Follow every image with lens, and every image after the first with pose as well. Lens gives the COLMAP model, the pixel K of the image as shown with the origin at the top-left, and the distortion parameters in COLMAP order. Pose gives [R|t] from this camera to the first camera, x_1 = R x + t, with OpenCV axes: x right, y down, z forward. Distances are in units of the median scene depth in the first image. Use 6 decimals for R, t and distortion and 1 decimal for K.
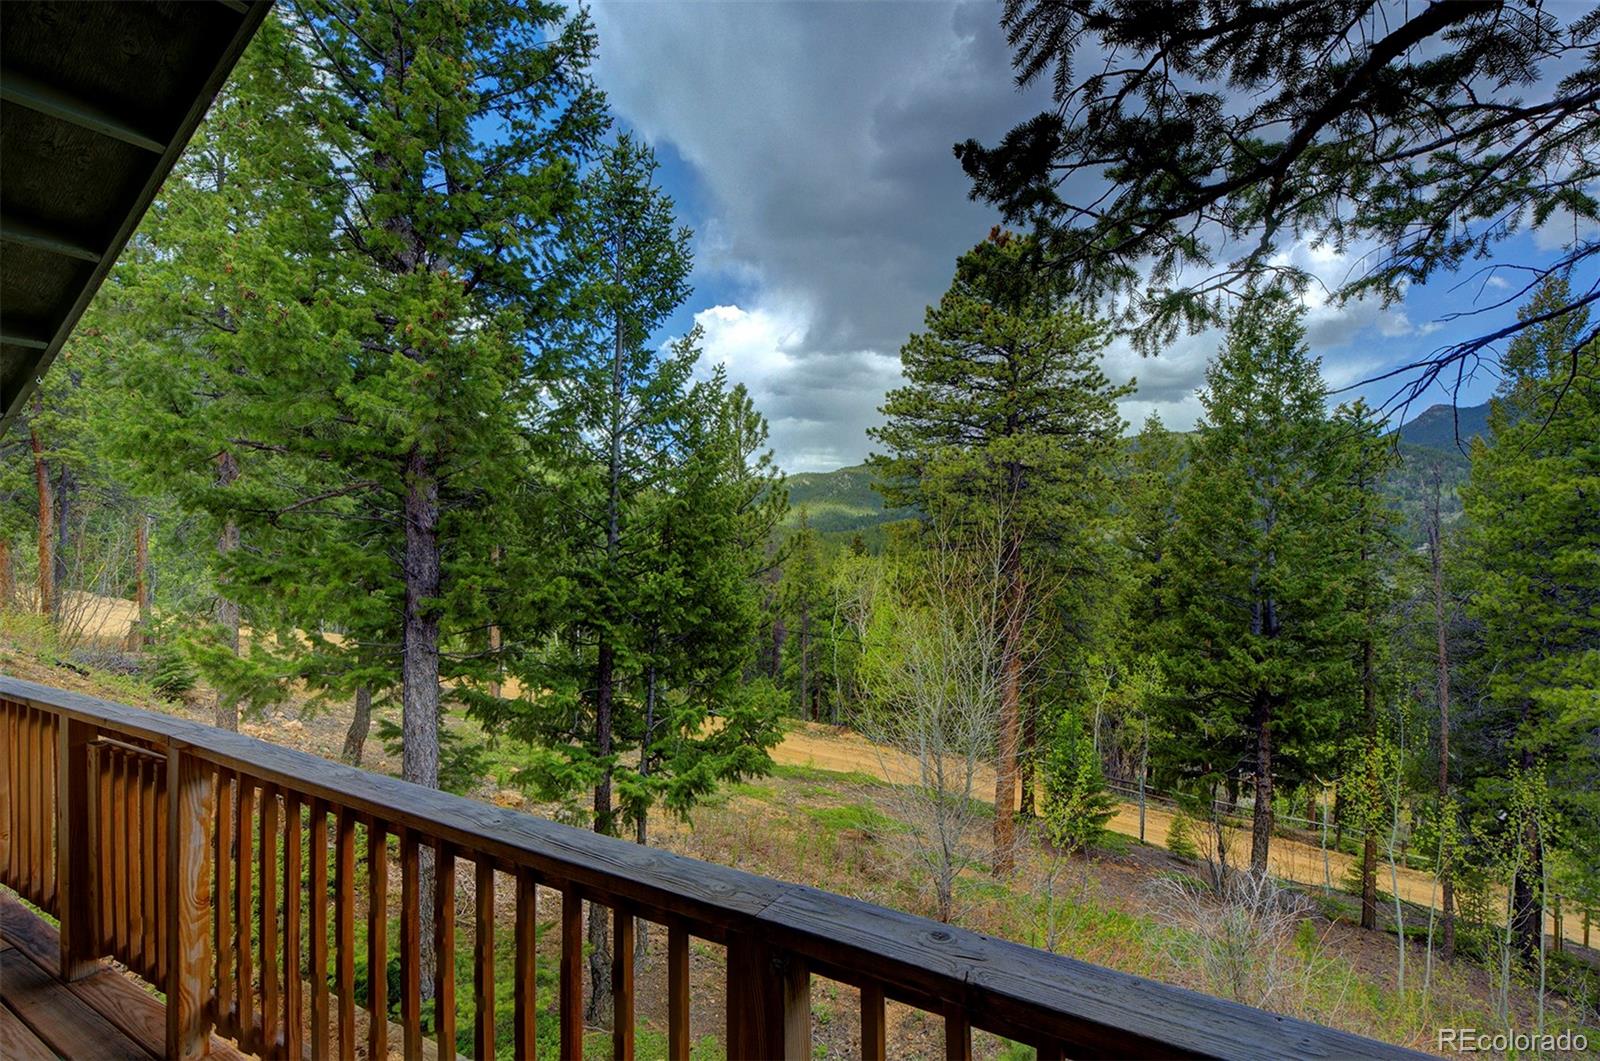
lens RADIAL K [[794.4, 0, 797.9], [0, 794.4, 547.3], [0, 0, 1]] dist [-0.001393, 0.000550]
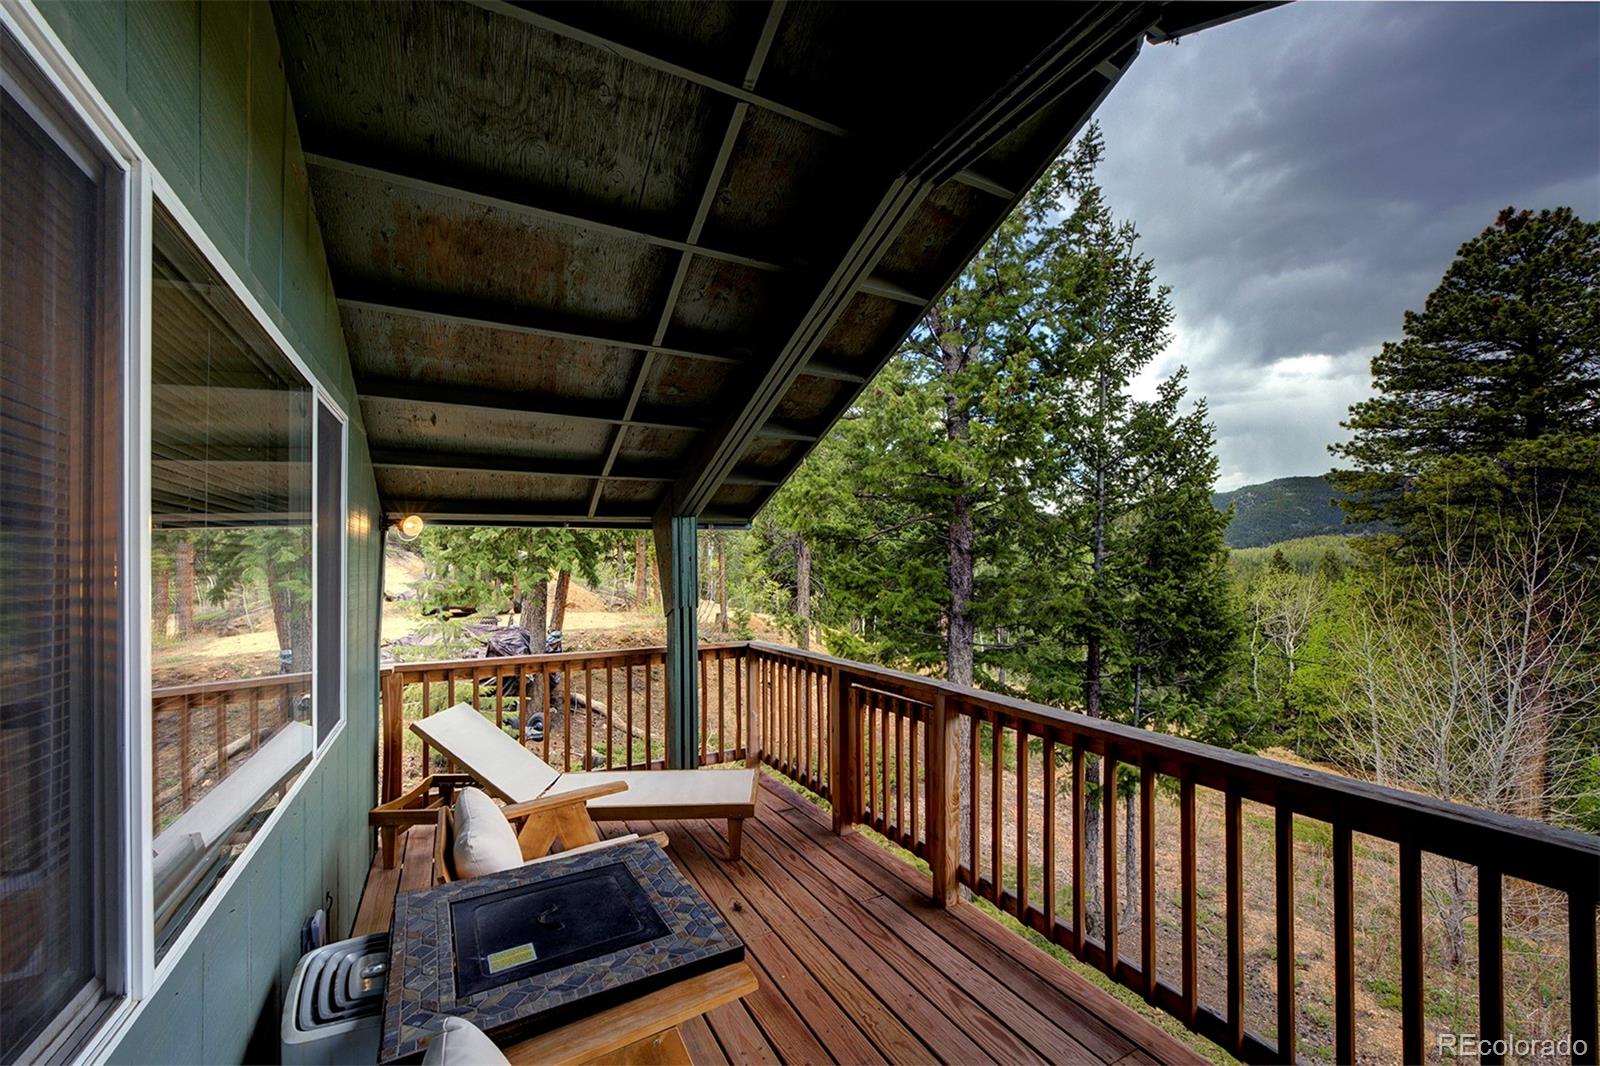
lens RADIAL K [[652.8, 0, 805.8], [0, 652.8, 557.1], [0, 0, 1]] dist [0.000663, 0.000168]
pose [[0.866976, -0.009751, -0.498254, -0.122102], [0.003406, 0.999901, -0.013642, 0.002029], [0.498338, 0.010130, 0.866924, -0.067804]]
